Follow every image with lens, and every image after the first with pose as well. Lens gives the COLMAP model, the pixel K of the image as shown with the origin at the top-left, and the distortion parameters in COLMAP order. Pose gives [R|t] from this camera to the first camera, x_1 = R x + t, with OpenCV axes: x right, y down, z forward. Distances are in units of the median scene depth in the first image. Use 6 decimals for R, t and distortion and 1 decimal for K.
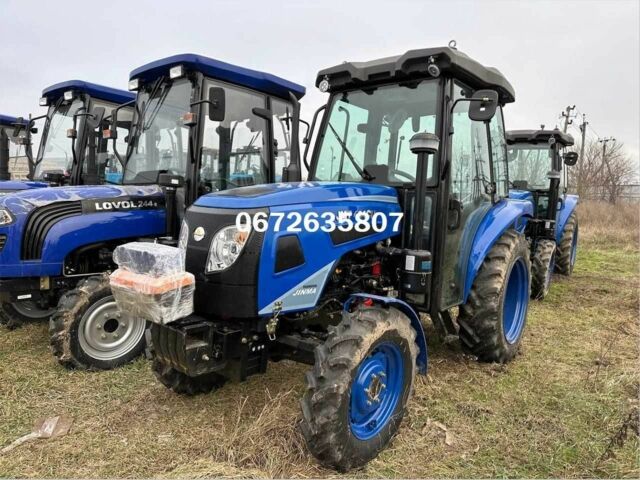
lens RADIAL K [[481.2, 0, 341.0], [0, 481.2, 242.3], [0, 0, 1]] dist [0.106244, -0.173234]
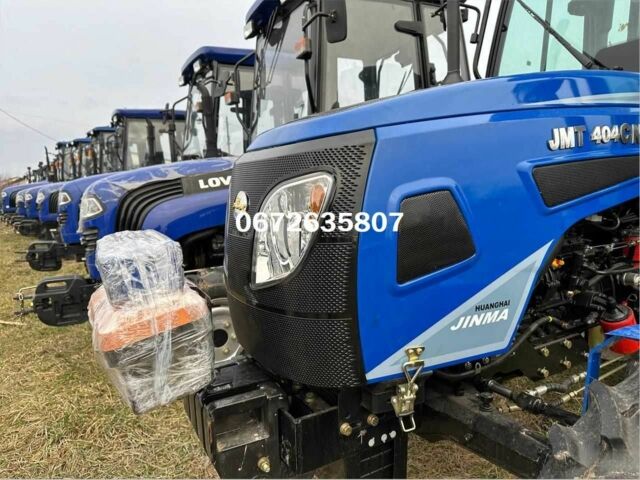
lens RADIAL K [[473.3, 0, 310.1], [0, 473.3, 242.1], [0, 0, 1]] dist [0.094999, -0.164841]
pose [[0.903199, -0.049847, -0.426317, -0.020043], [0.072103, 0.996739, 0.036215, 0.005016], [0.423122, -0.063448, 0.903849, 0.422100]]
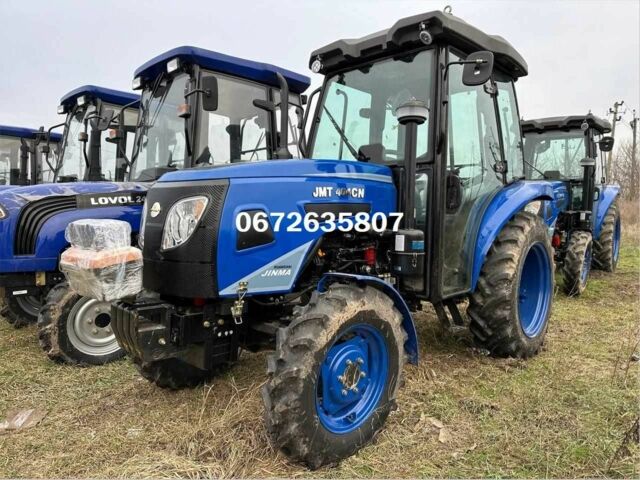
lens RADIAL K [[481.2, 0, 341.0], [0, 481.2, 242.3], [0, 0, 1]] dist [0.106244, -0.173234]
pose [[0.995158, -0.028432, -0.094085, 0.105126], [0.025837, 0.999254, -0.028687, 0.057501], [0.094830, 0.026117, 0.995151, 0.071658]]
